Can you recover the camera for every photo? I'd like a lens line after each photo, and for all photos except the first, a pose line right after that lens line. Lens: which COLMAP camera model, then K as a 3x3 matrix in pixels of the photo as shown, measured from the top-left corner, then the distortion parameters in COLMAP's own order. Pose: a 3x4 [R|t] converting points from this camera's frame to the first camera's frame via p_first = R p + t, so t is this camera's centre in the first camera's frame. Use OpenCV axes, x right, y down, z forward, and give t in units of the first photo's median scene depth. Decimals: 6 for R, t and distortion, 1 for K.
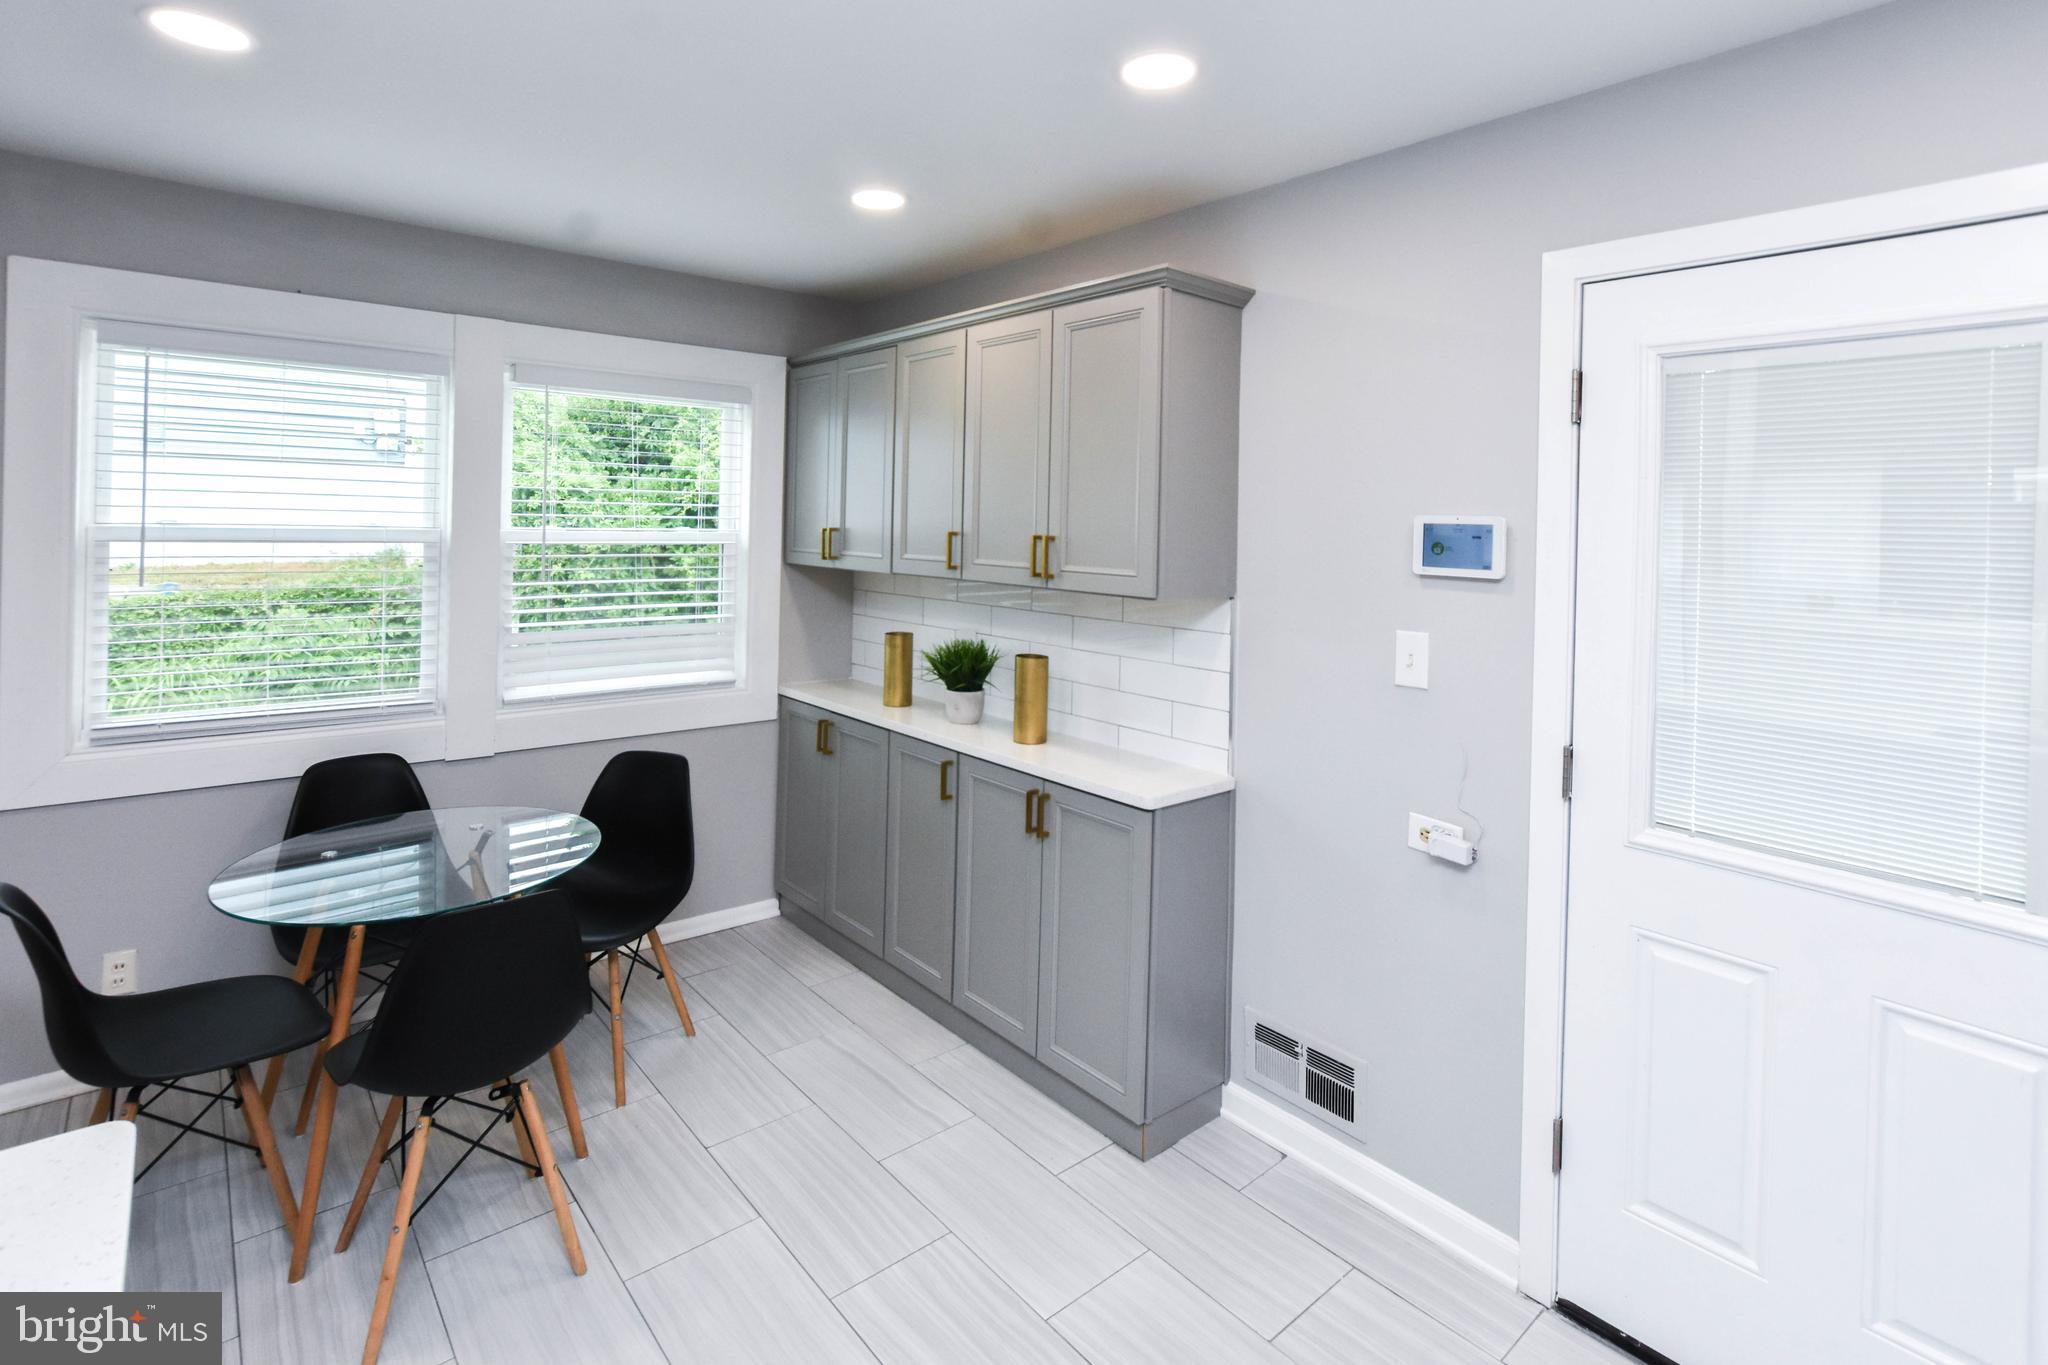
lens RADIAL K [[995.7, 0, 997.8], [0, 995.7, 536.6], [0, 0, 1]] dist [-0.002674, 0.001497]
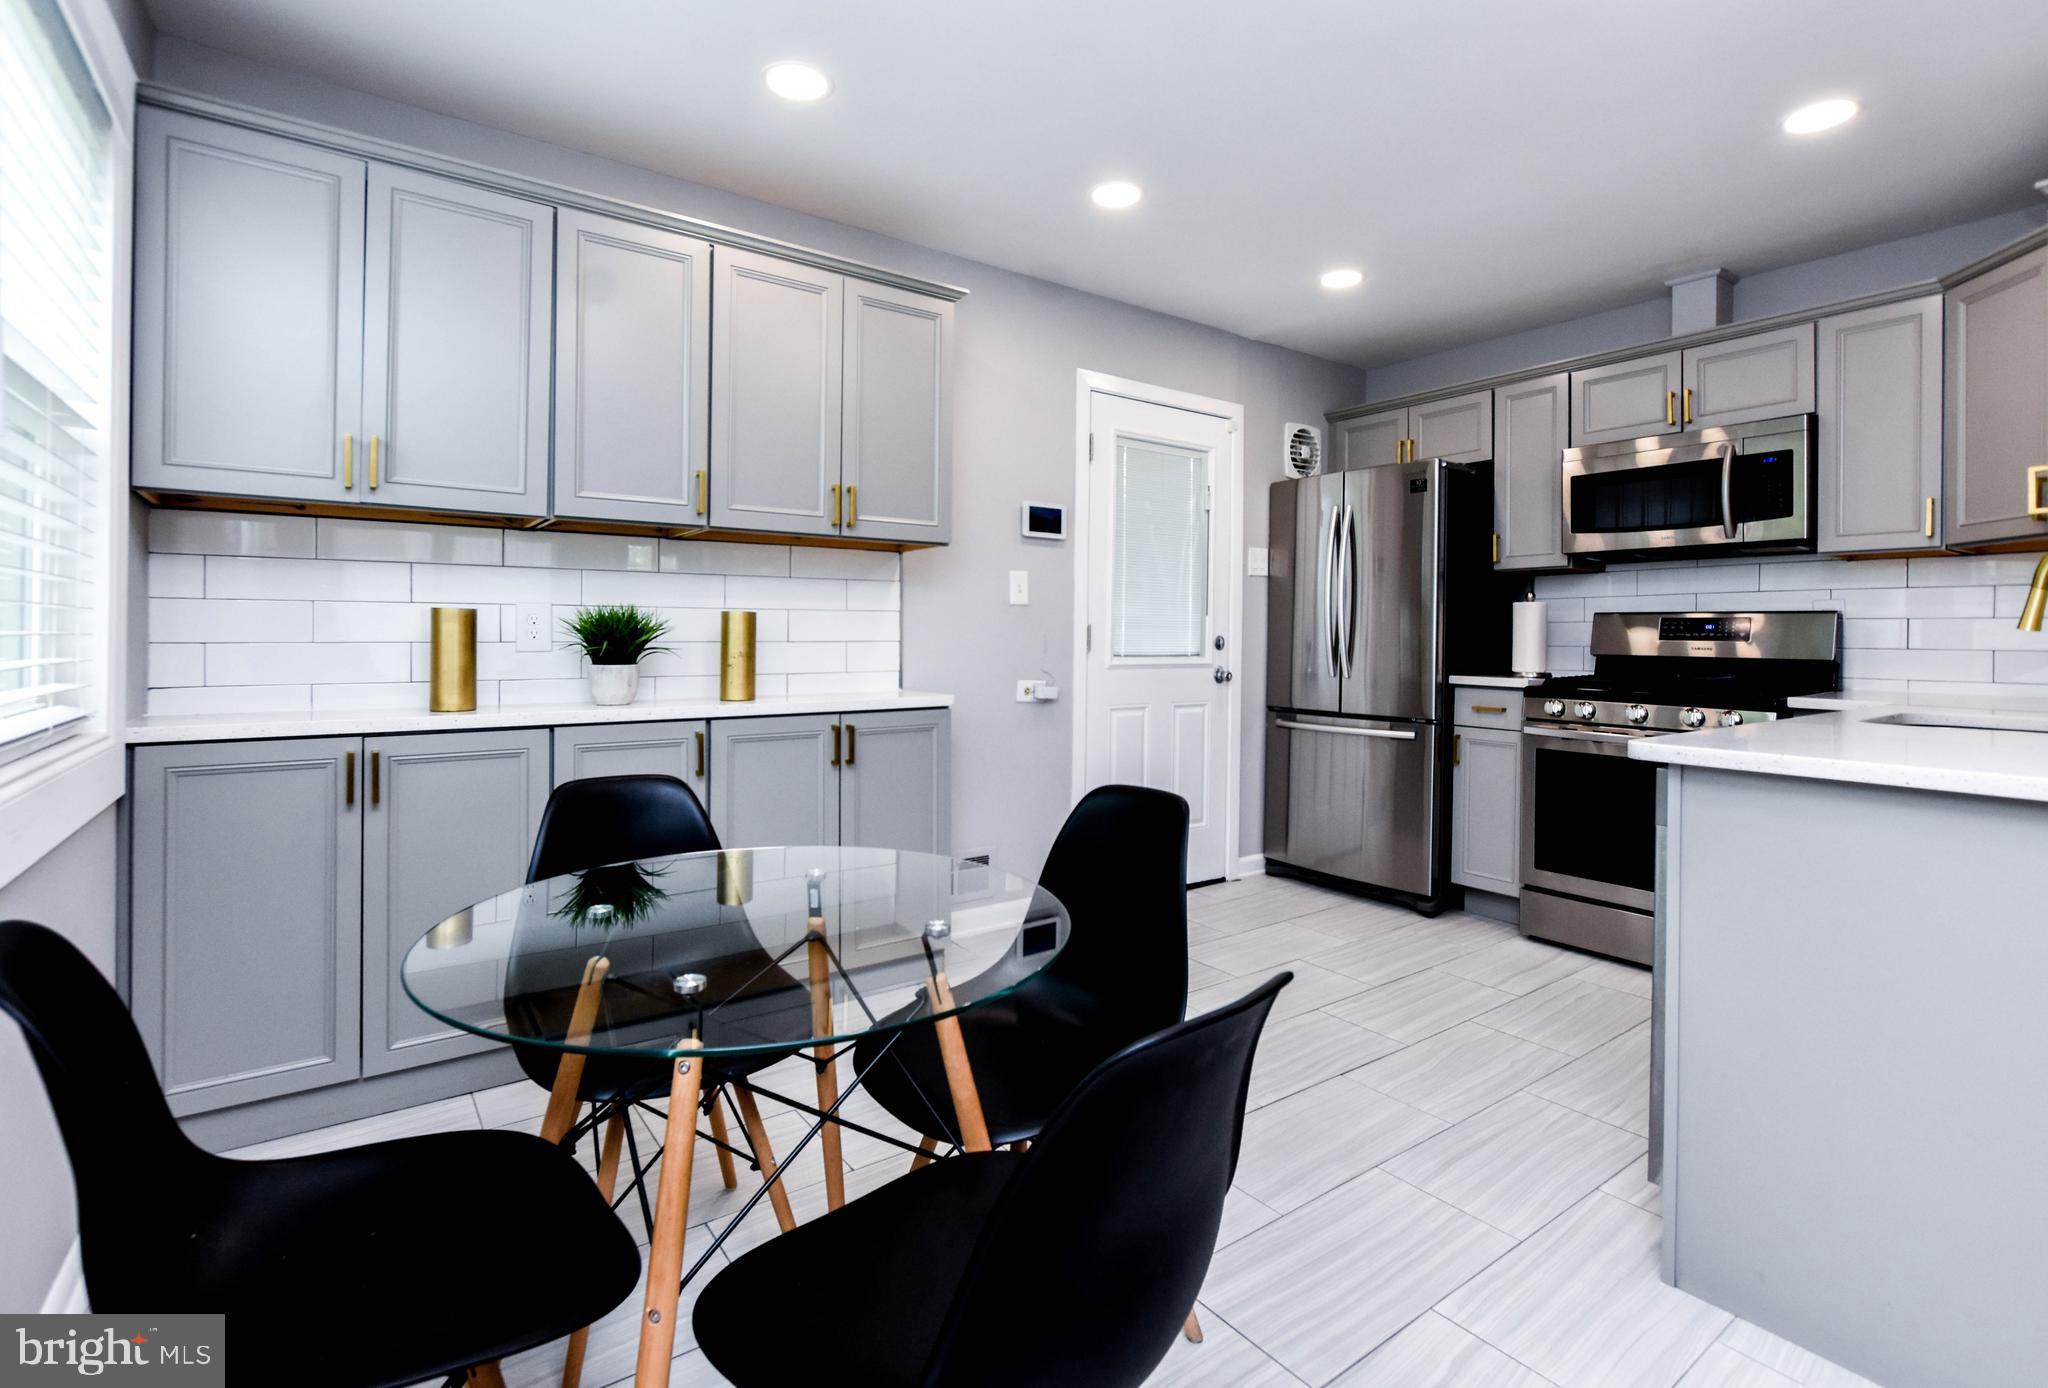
lens RADIAL K [[968.7, 0, 1036.3], [0, 968.7, 653.6], [0, 0, 1]] dist [0.003413, -0.001643]
pose [[0.059503, -0.043061, 0.997299, -0.905017], [0.008471, 0.999055, 0.042631, 0.124557], [-0.998192, 0.005911, 0.059812, 0.665373]]
